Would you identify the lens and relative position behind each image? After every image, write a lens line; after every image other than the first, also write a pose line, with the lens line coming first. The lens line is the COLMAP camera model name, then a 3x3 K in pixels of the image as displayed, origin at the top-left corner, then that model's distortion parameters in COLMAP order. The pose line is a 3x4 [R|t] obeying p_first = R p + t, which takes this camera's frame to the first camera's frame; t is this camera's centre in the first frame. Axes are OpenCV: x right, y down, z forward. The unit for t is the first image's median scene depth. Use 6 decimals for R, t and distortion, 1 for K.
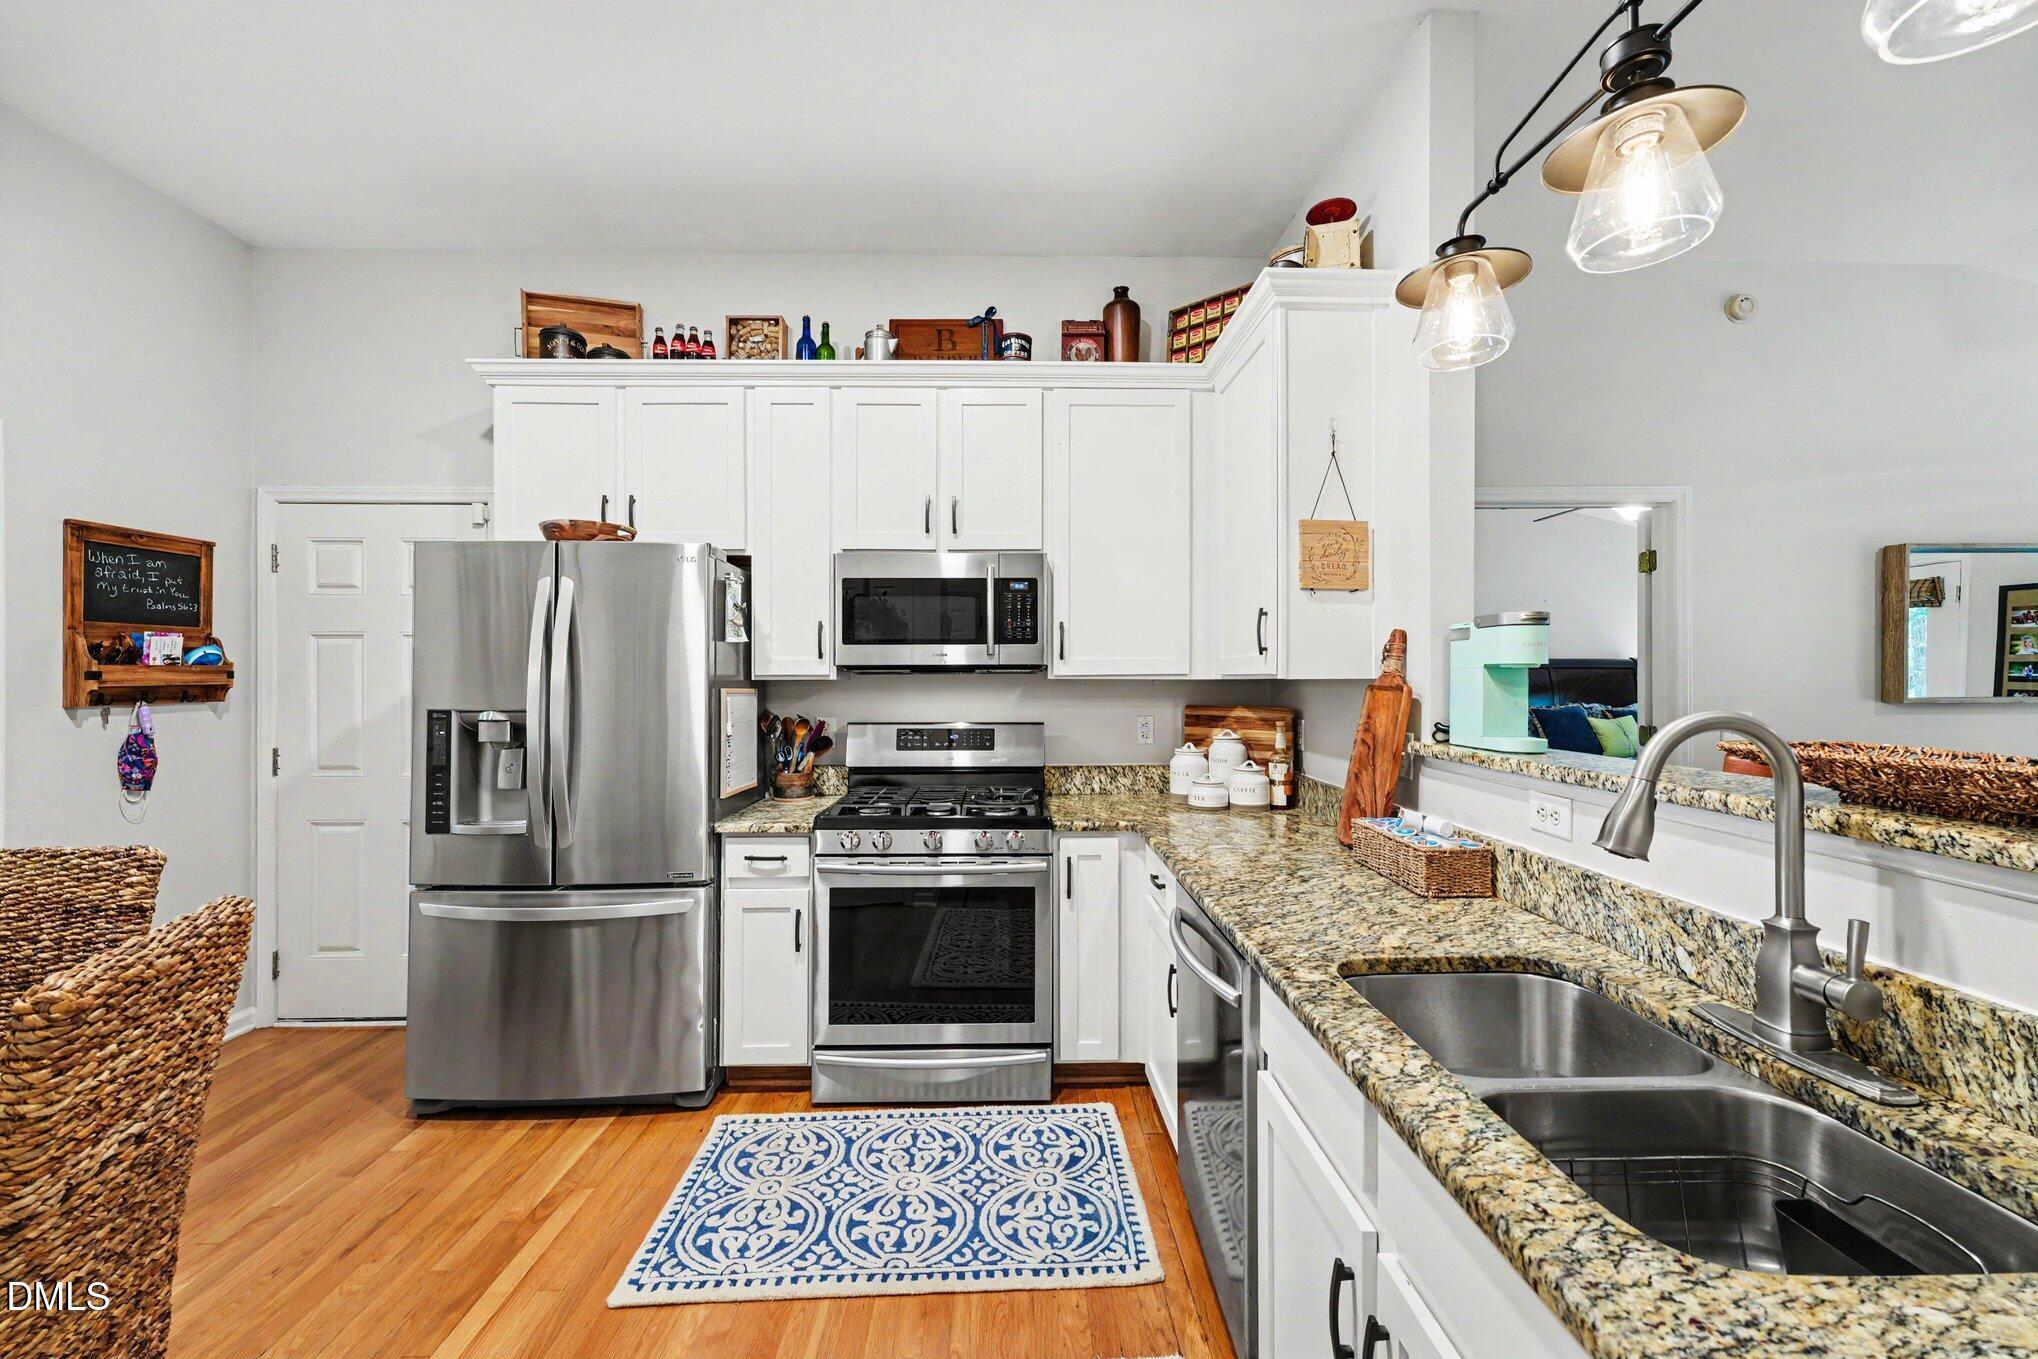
lens RADIAL K [[802.4, 0, 1019.0], [0, 802.4, 679.5], [0, 0, 1]] dist [-0.000487, 0.000465]
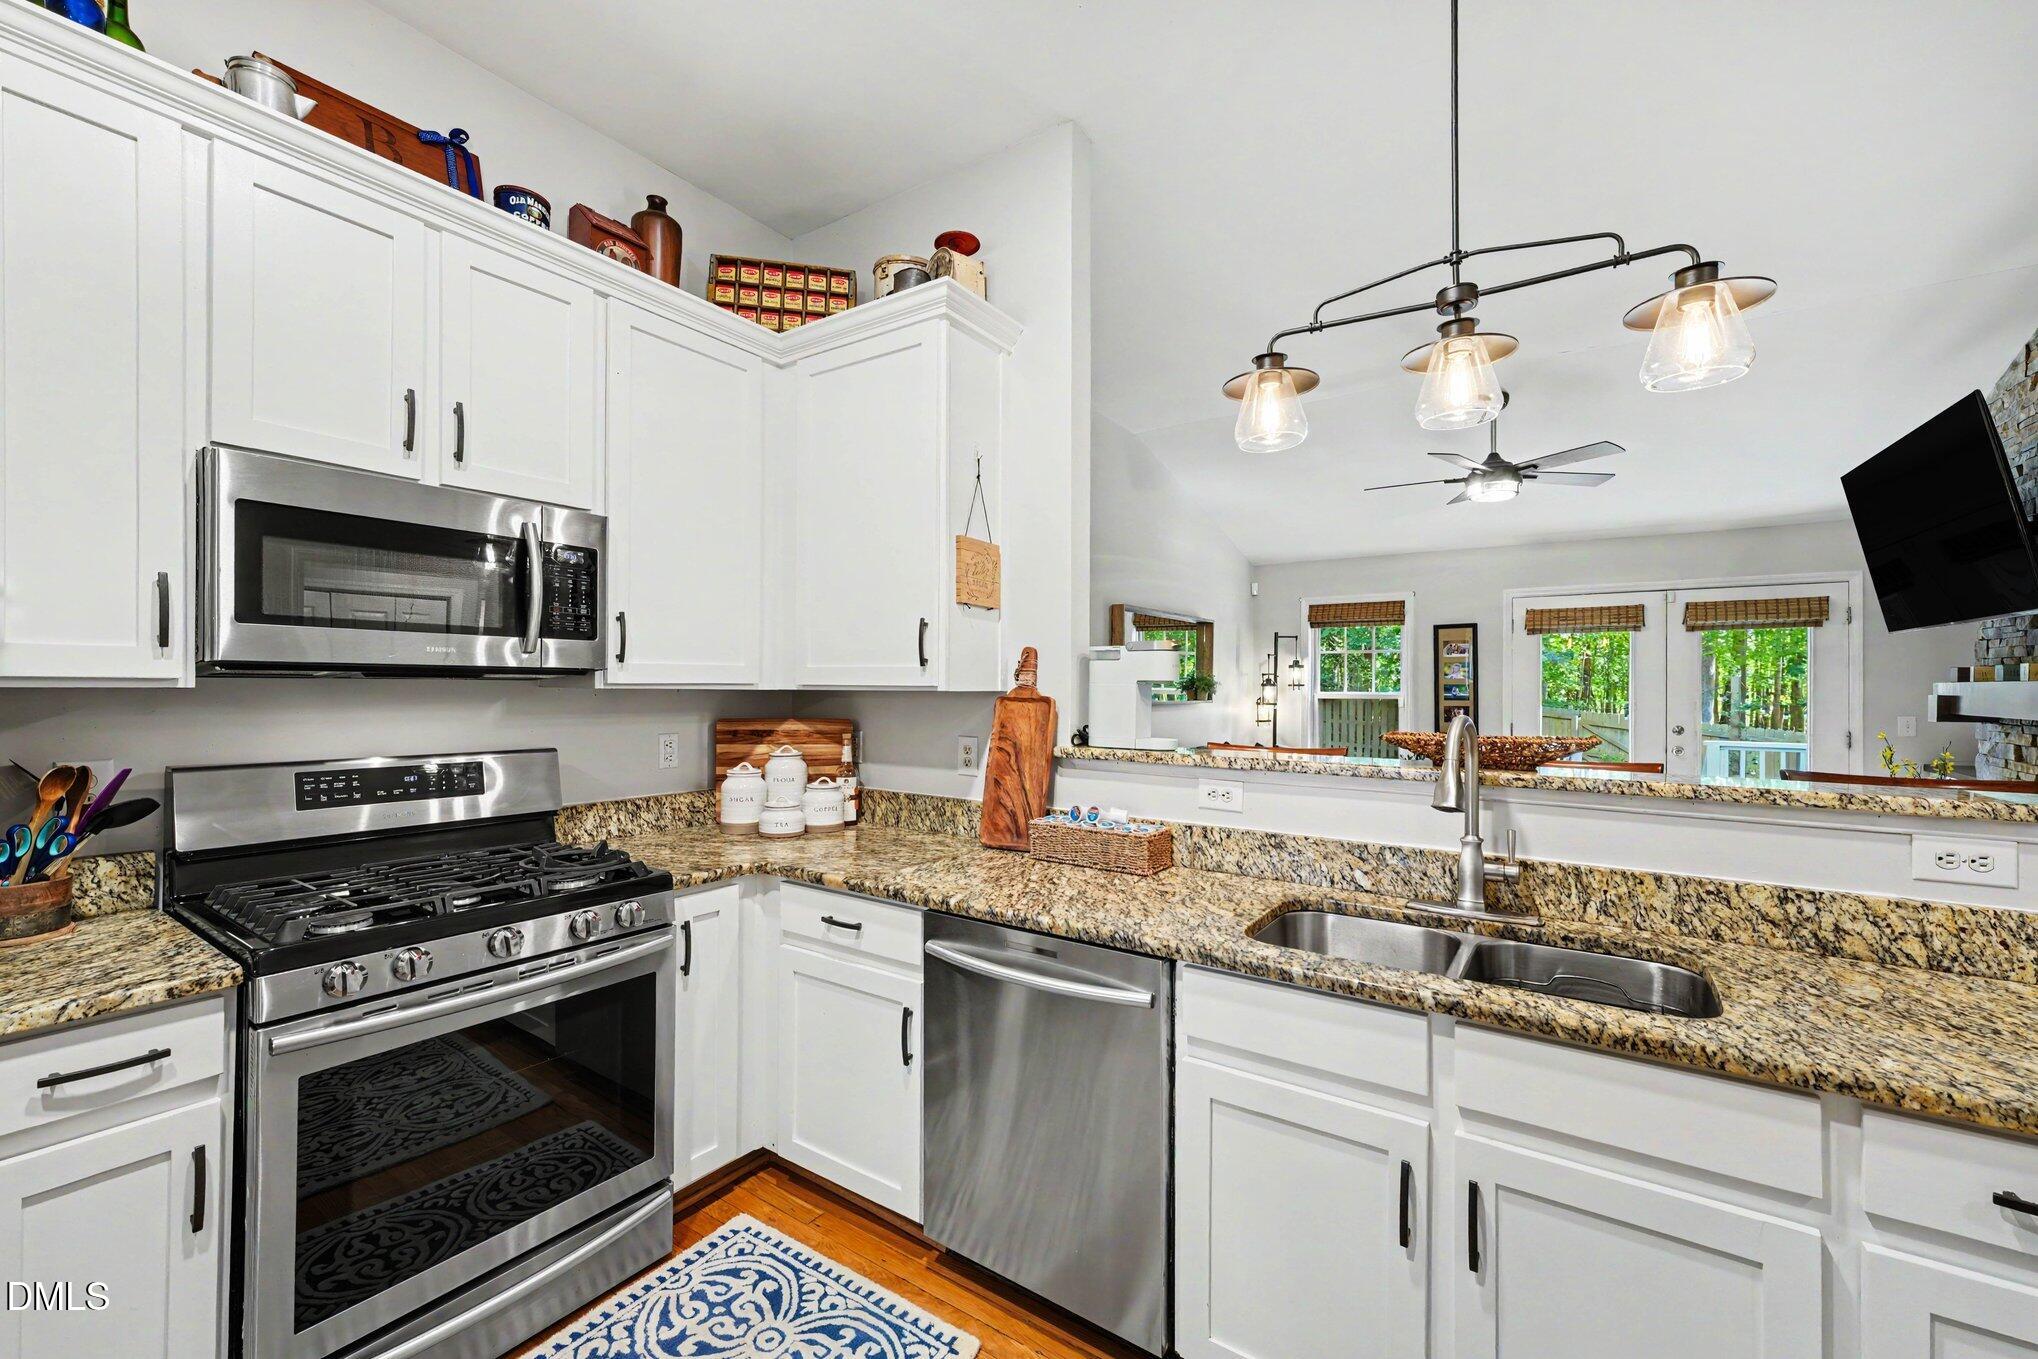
lens RADIAL K [[817.7, 0, 1022.0], [0, 817.7, 682.2], [0, 0, 1]] dist [-0.001262, 0.000119]
pose [[0.592985, 0.010864, 0.805141, -0.390799], [-0.007192, 0.999941, -0.008195, -0.003368], [-0.805182, -0.000932, 0.593027, 0.286421]]
